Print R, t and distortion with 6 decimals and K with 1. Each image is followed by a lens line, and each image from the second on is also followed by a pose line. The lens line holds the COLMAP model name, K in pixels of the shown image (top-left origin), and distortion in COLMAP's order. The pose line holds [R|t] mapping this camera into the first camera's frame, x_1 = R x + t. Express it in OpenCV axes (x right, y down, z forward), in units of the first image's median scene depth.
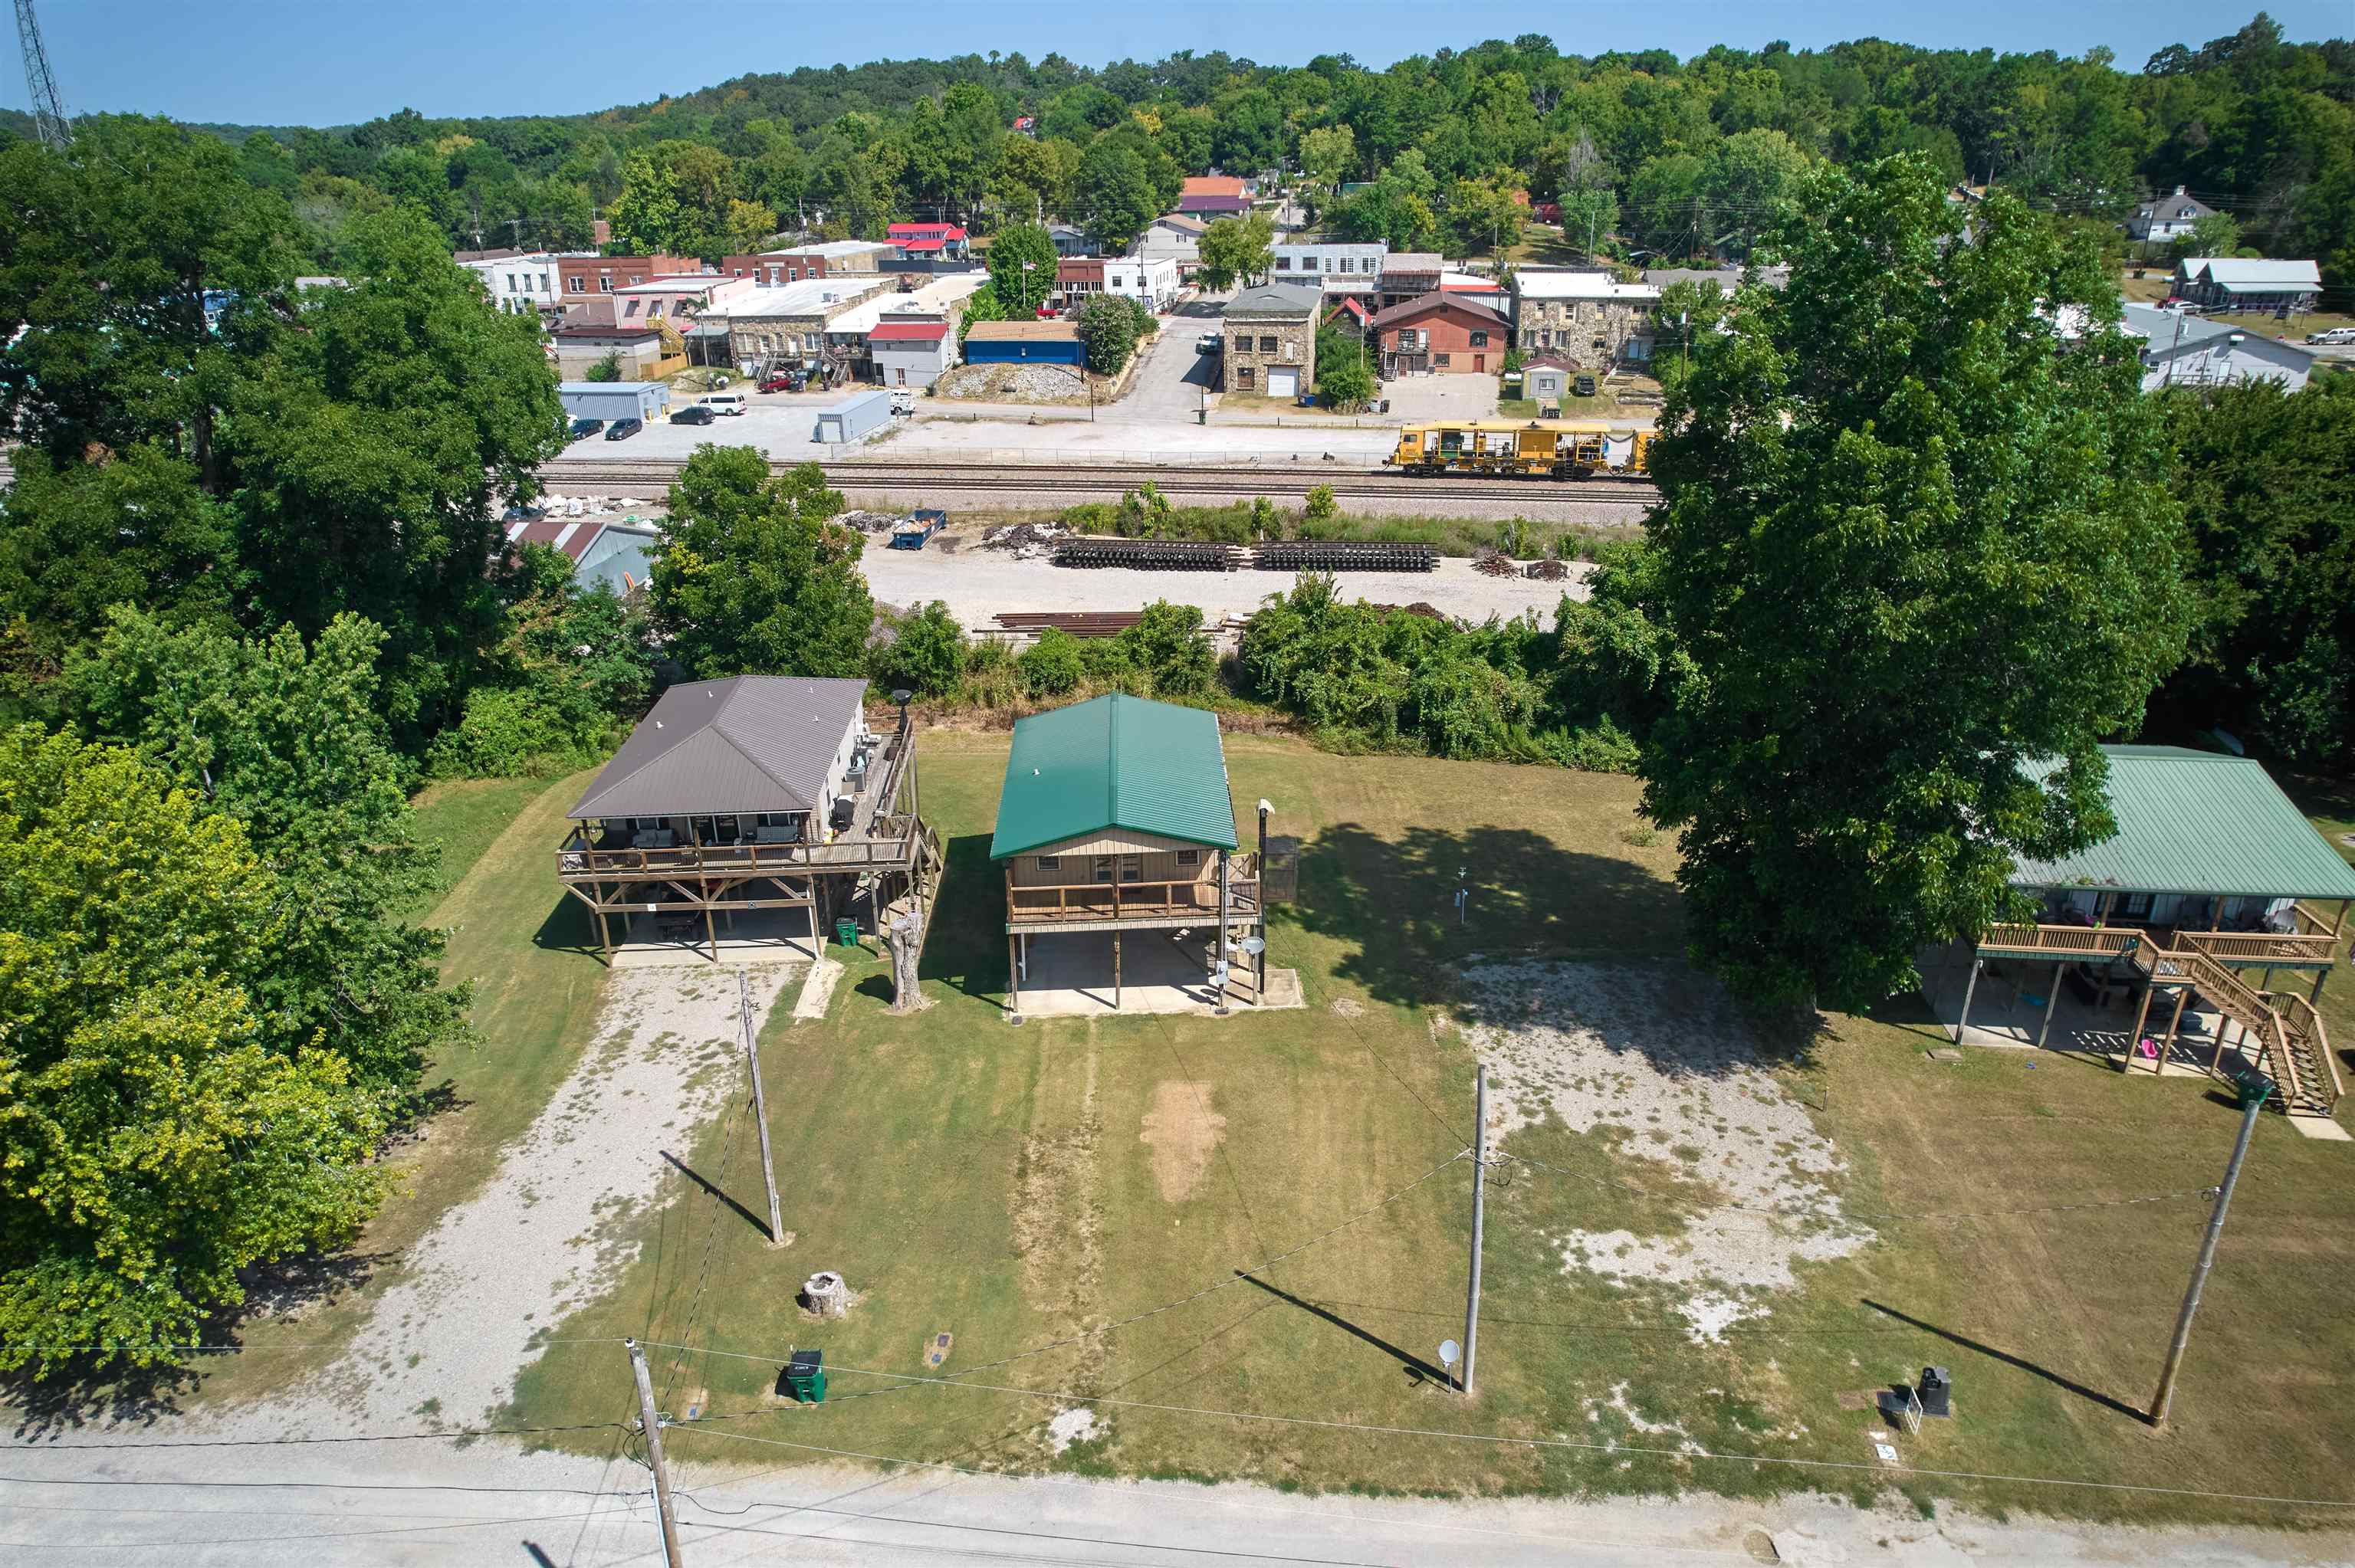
lens RADIAL K [[1499.7, 0, 1177.5], [0, 1499.7, 784.0], [0, 0, 1]] dist [-0.049530, -0.000776]
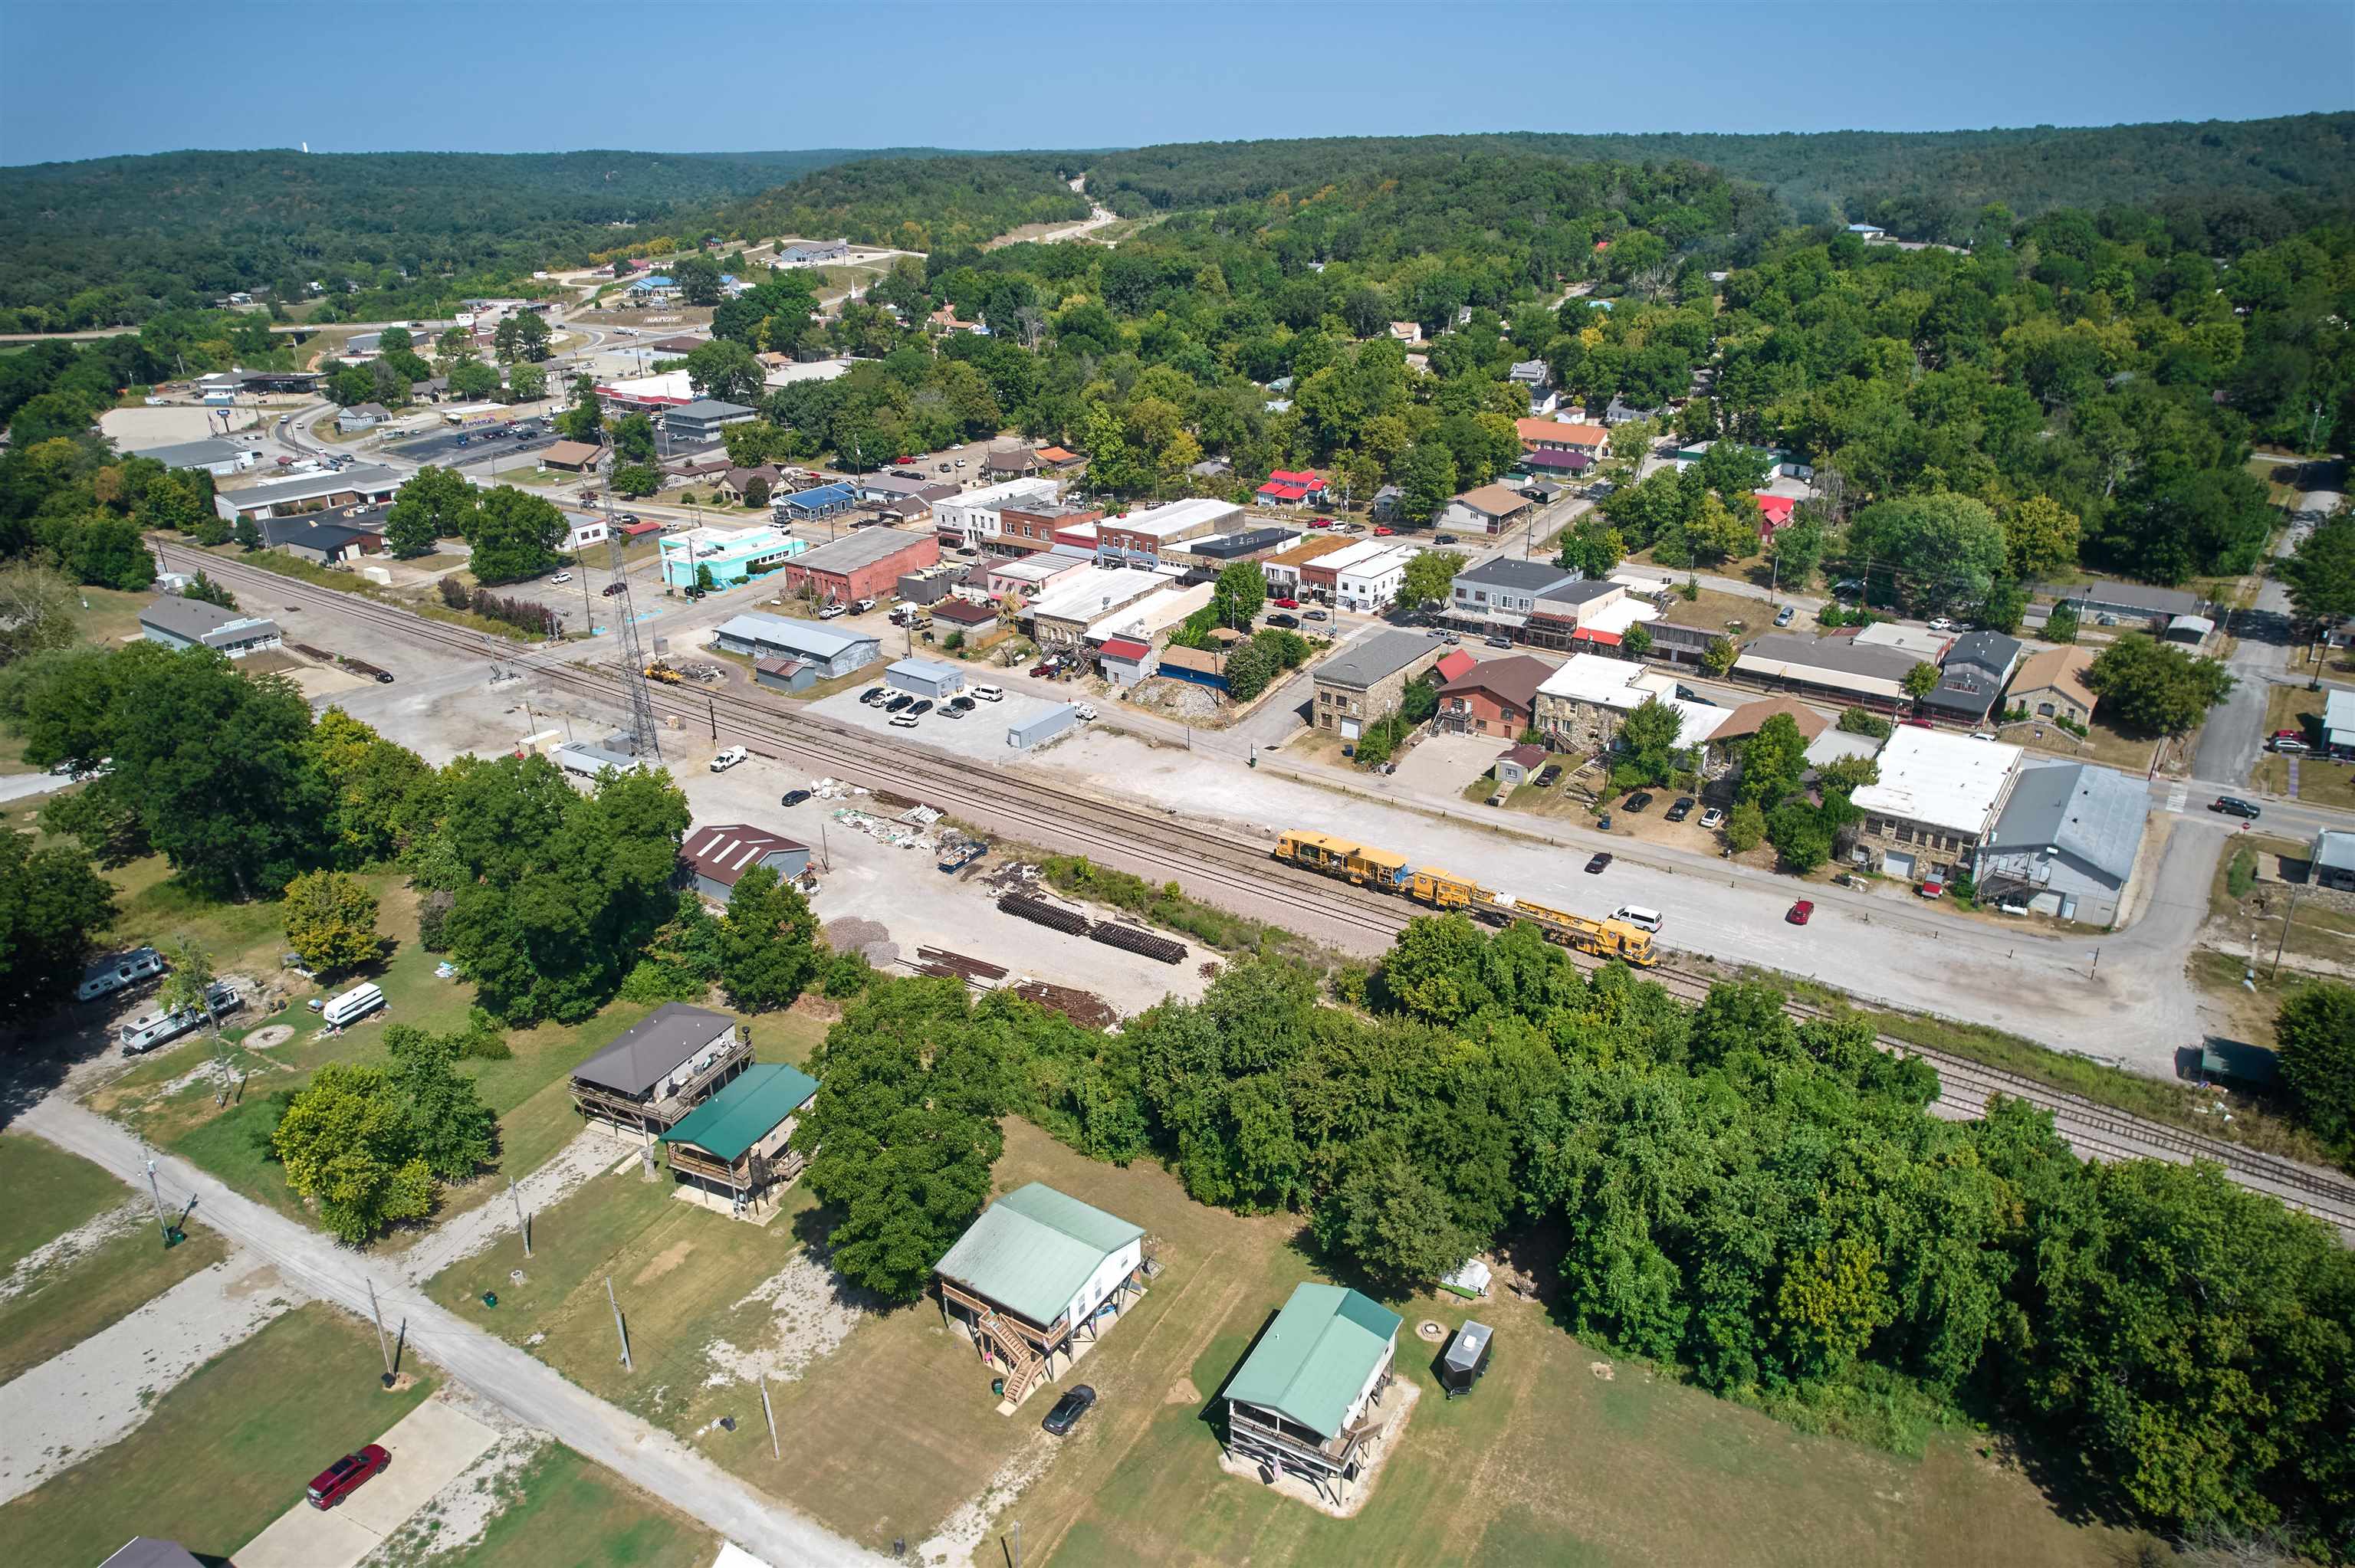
lens RADIAL K [[1499.7, 0, 1177.5], [0, 1499.7, 784.0], [0, 0, 1]] dist [-0.049530, -0.000776]
pose [[0.891246, 0.175358, -0.418247, 0.510196], [-0.169682, 0.984175, 0.051057, -0.260619], [0.420582, 0.025465, 0.906897, -0.310846]]
